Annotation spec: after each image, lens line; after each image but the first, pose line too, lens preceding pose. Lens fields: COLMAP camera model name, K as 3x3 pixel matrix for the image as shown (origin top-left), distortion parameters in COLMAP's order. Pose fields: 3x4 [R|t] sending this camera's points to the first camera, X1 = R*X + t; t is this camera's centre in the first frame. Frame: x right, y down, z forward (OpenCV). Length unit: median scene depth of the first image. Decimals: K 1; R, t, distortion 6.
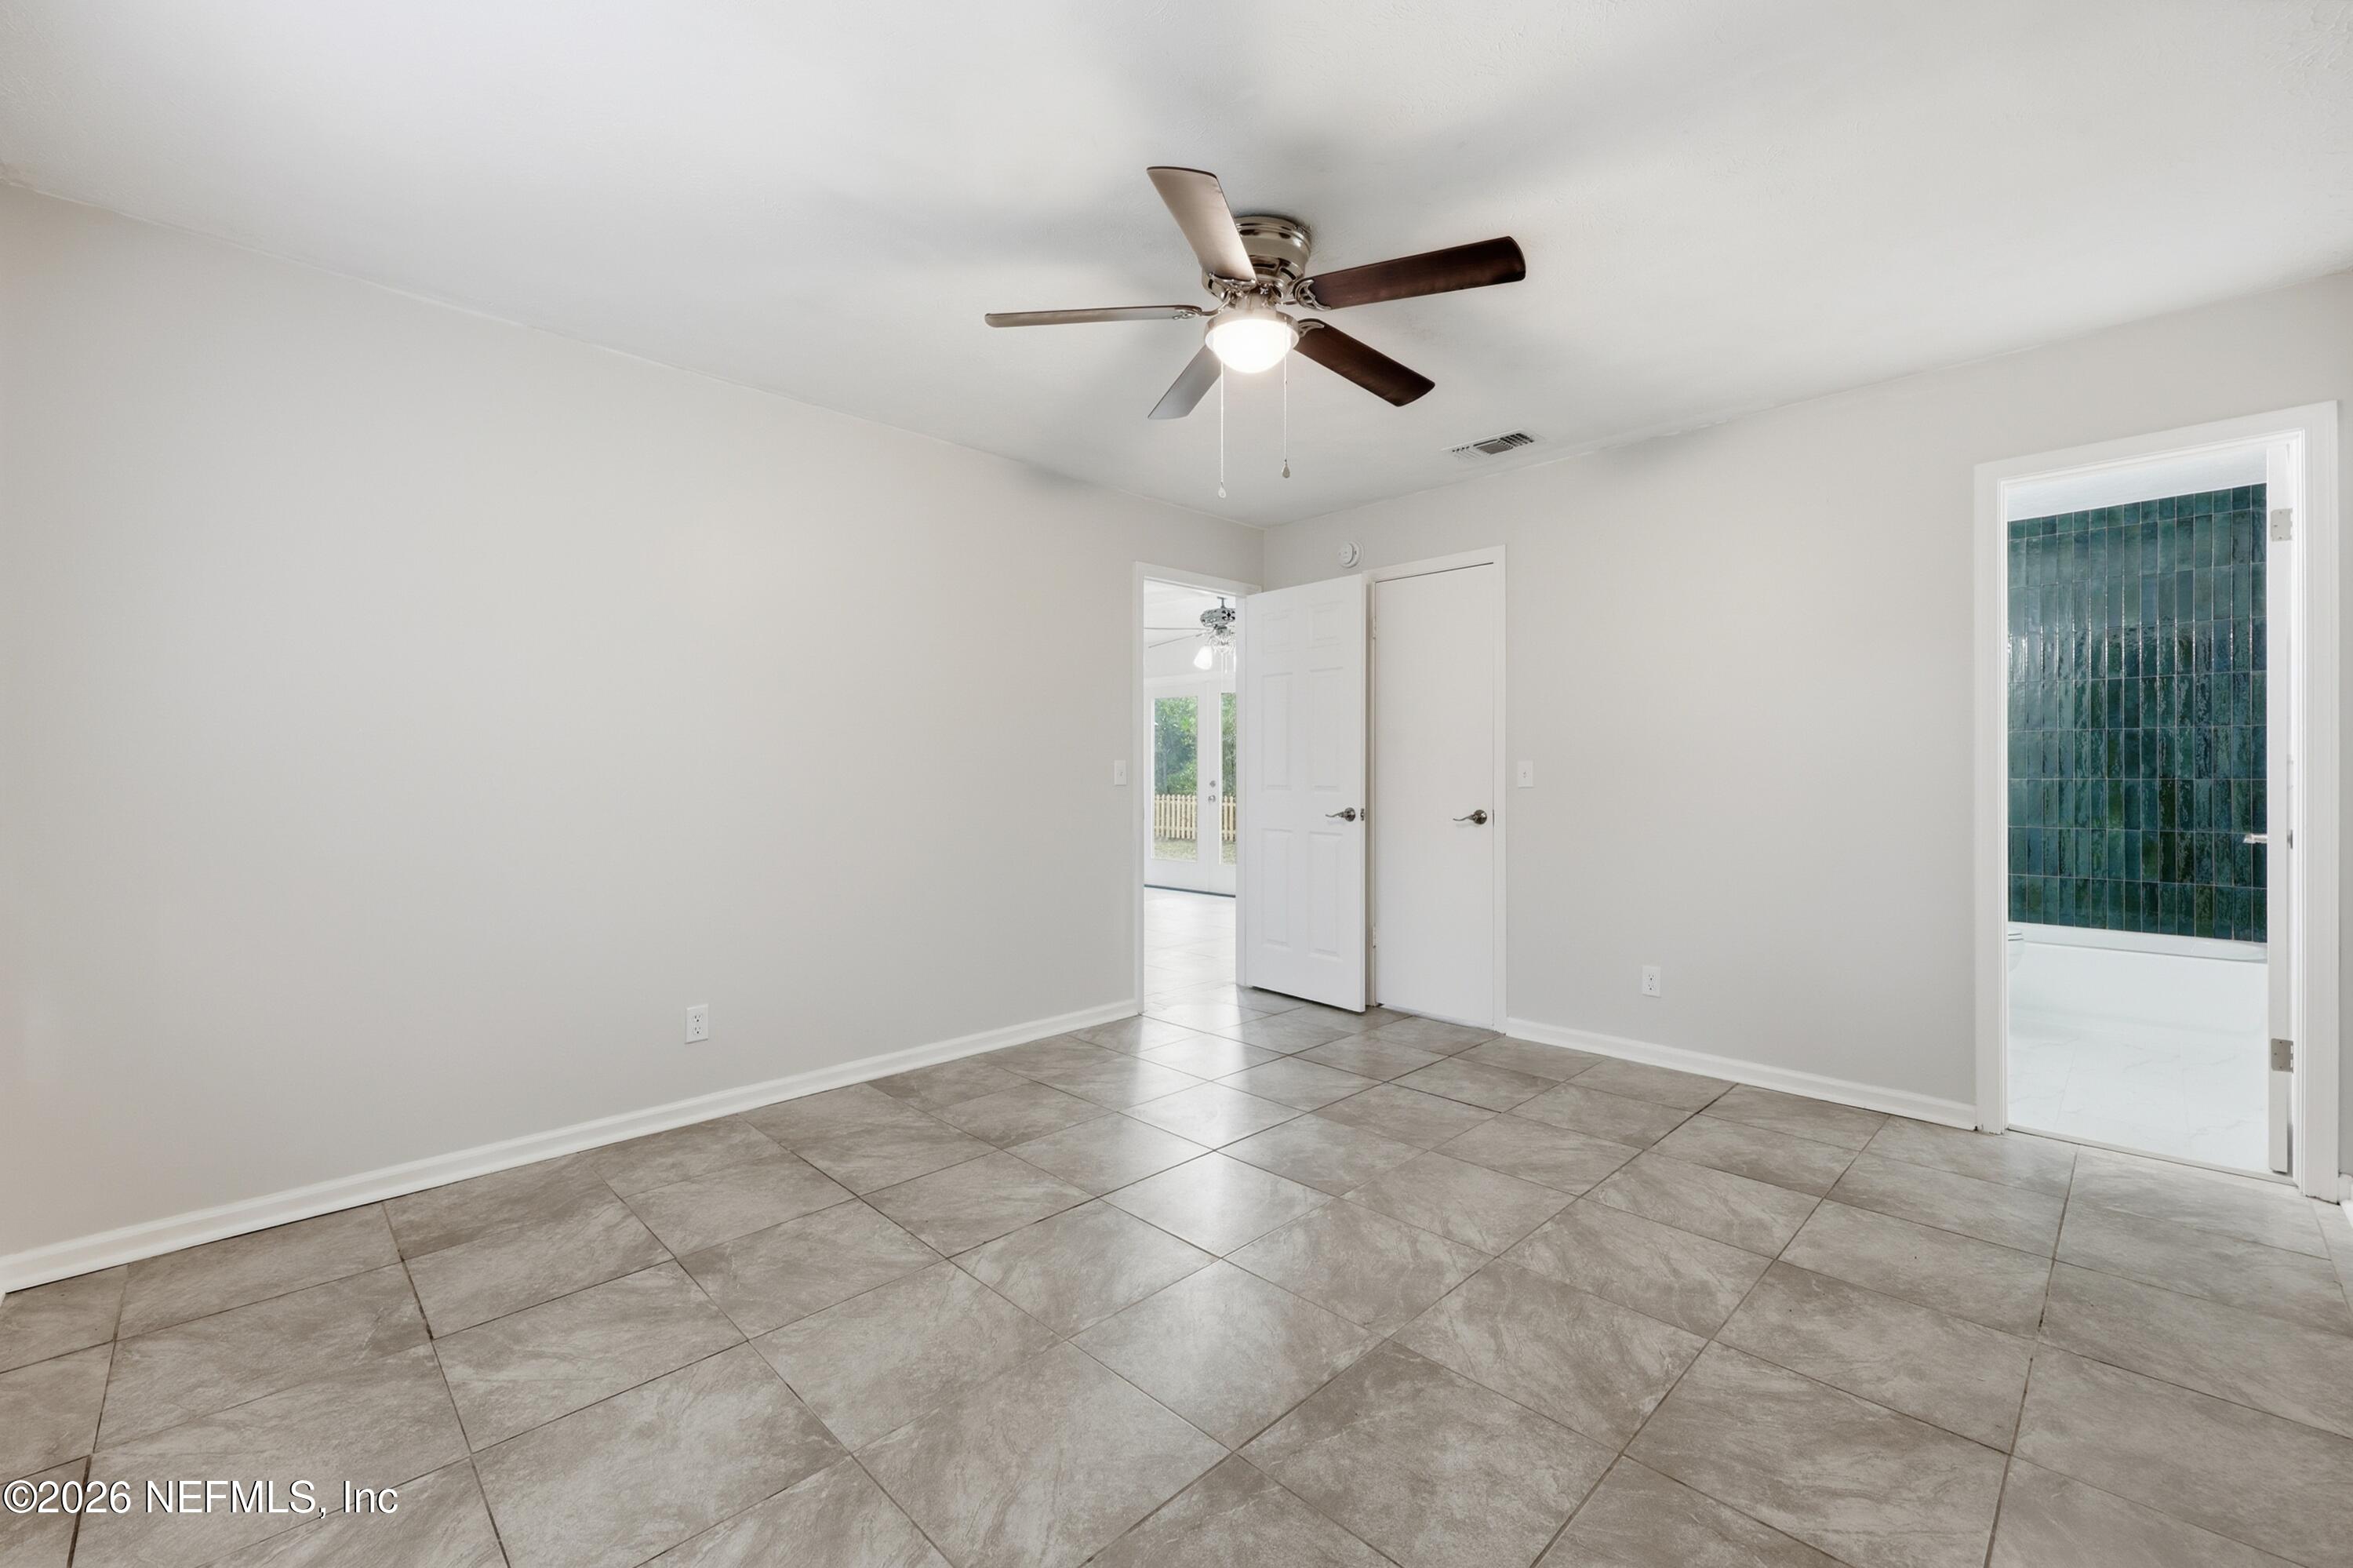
lens RADIAL K [[959.8, 0, 1186.7], [0, 959.8, 763.7], [0, 0, 1]] dist [-0.001726, 0.000327]
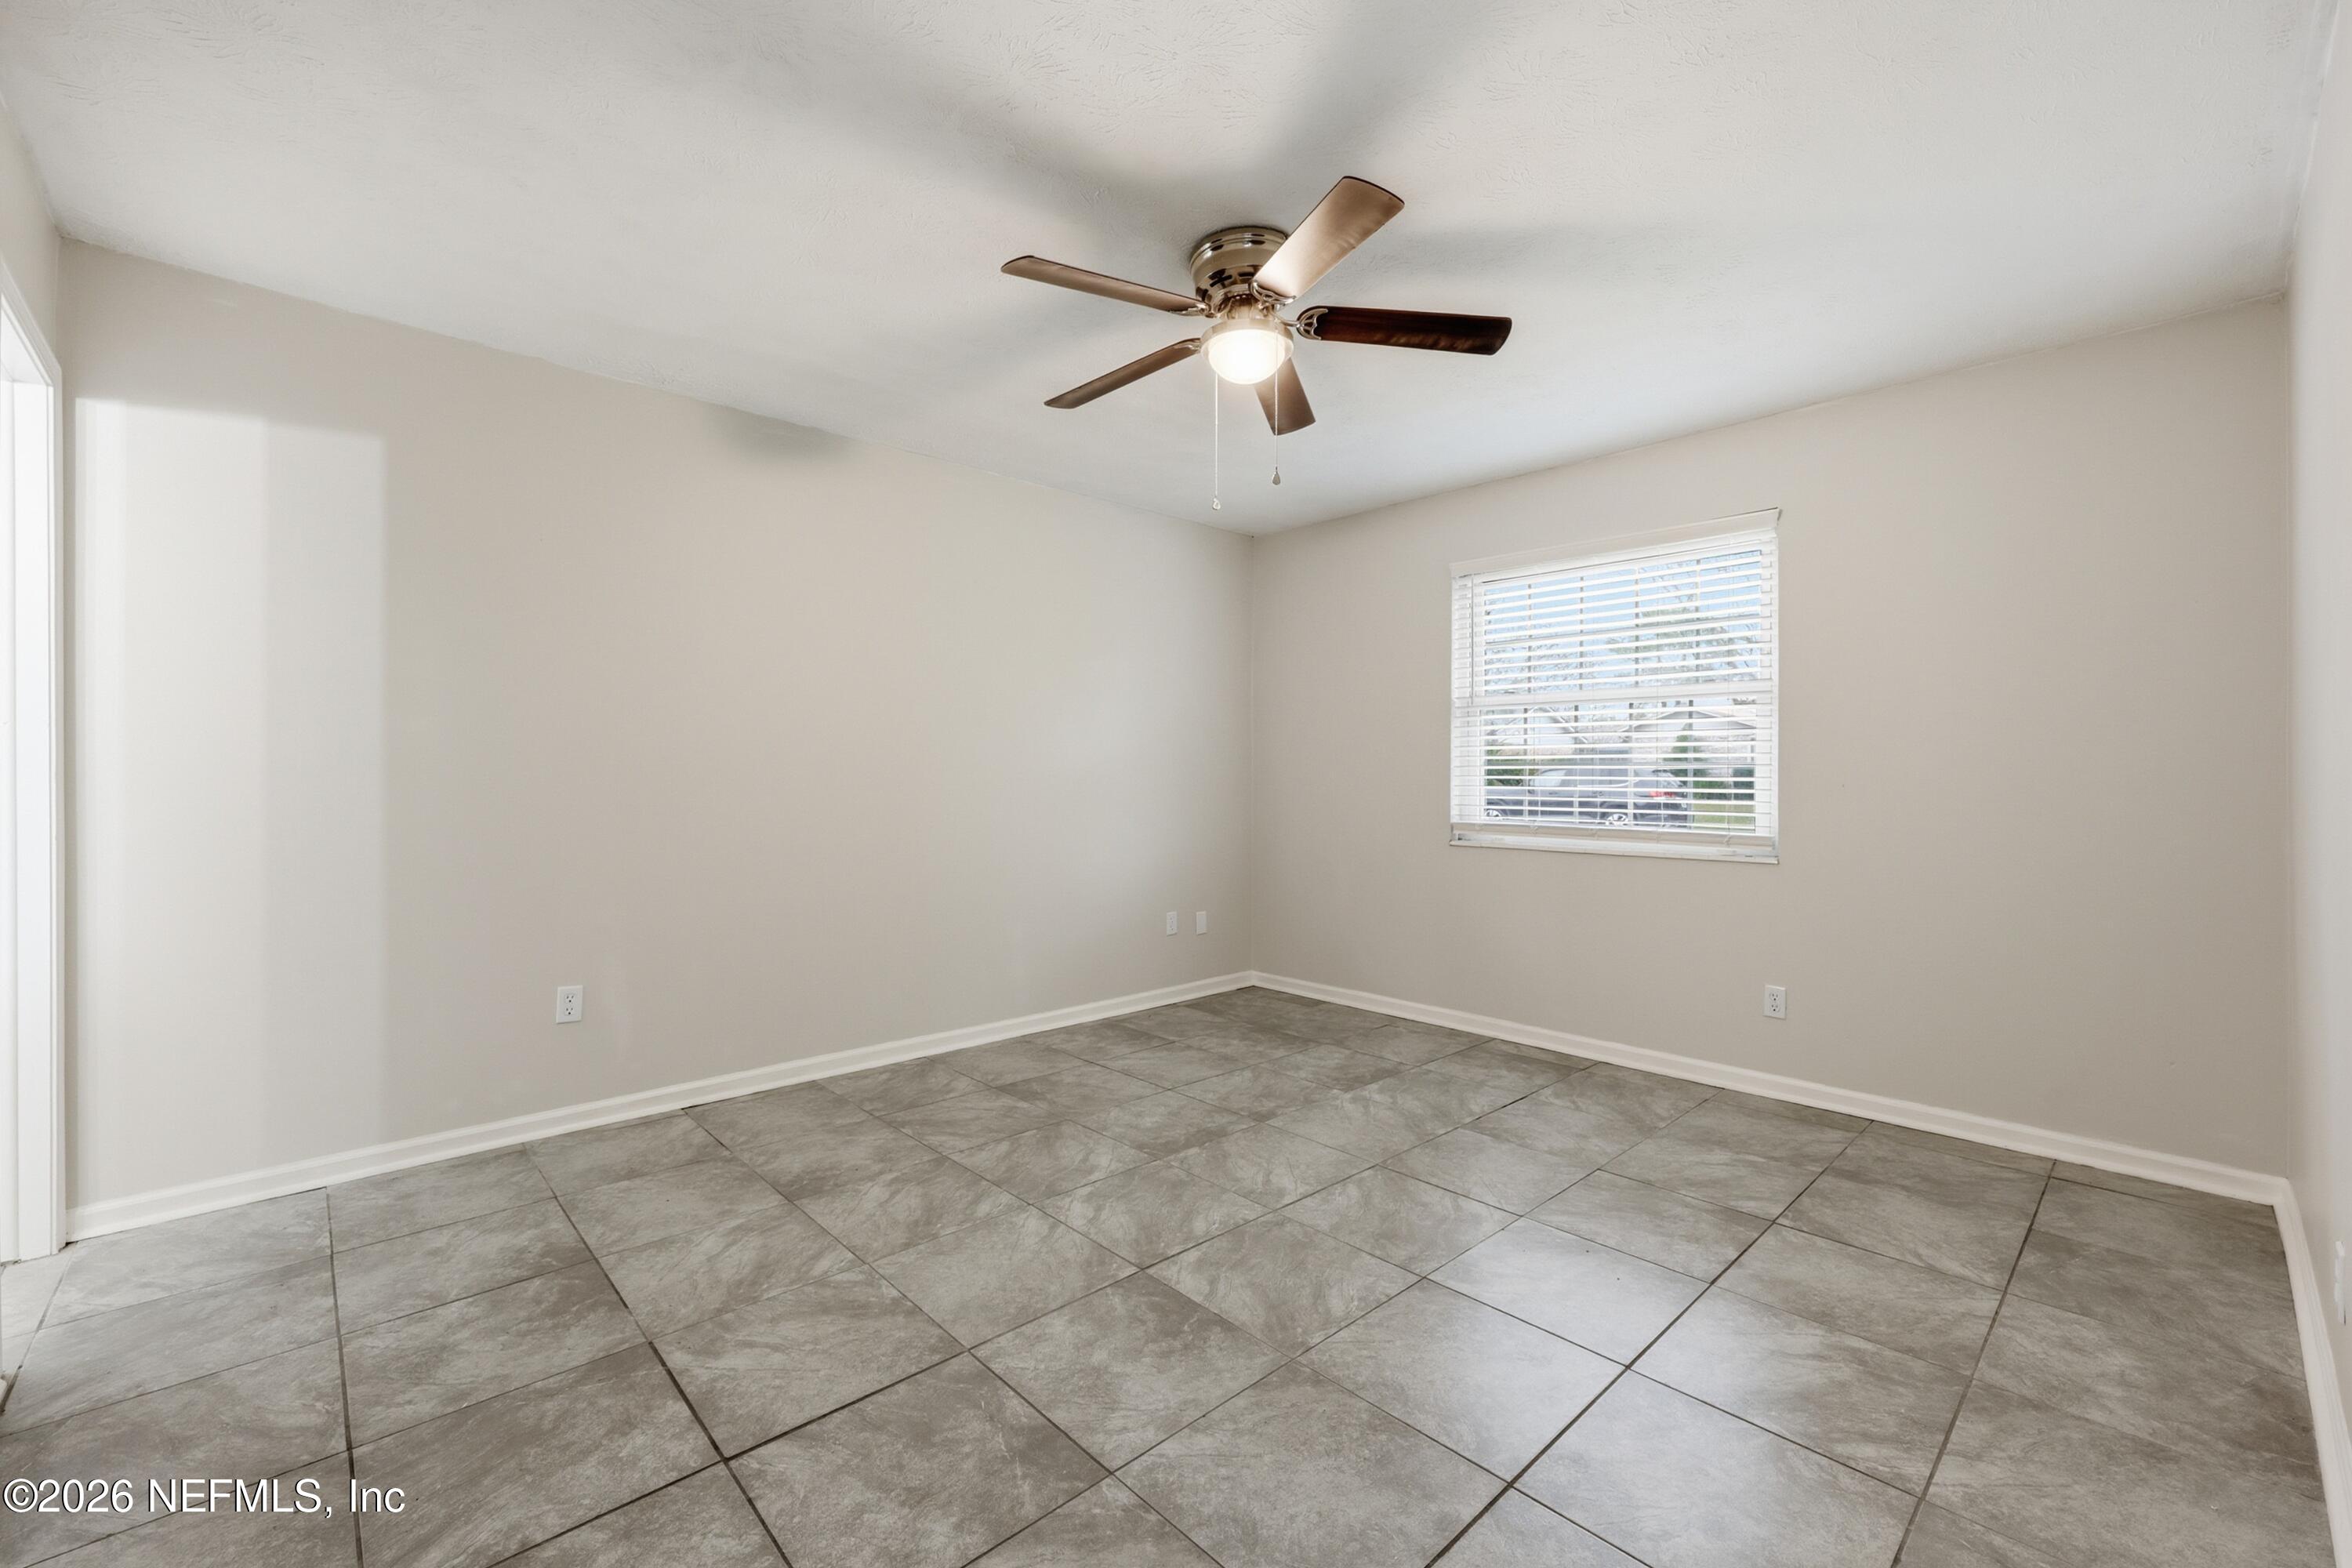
lens RADIAL K [[959.4, 0, 1179.4], [0, 959.4, 784.7], [0, 0, 1]] dist [-0.001726, 0.000327]
pose [[-0.999332, -0.000149, 0.036539, 0.114205], [-0.000208, 0.999999, -0.001594, 0.020252], [-0.036538, -0.001600, -0.999331, 2.296686]]
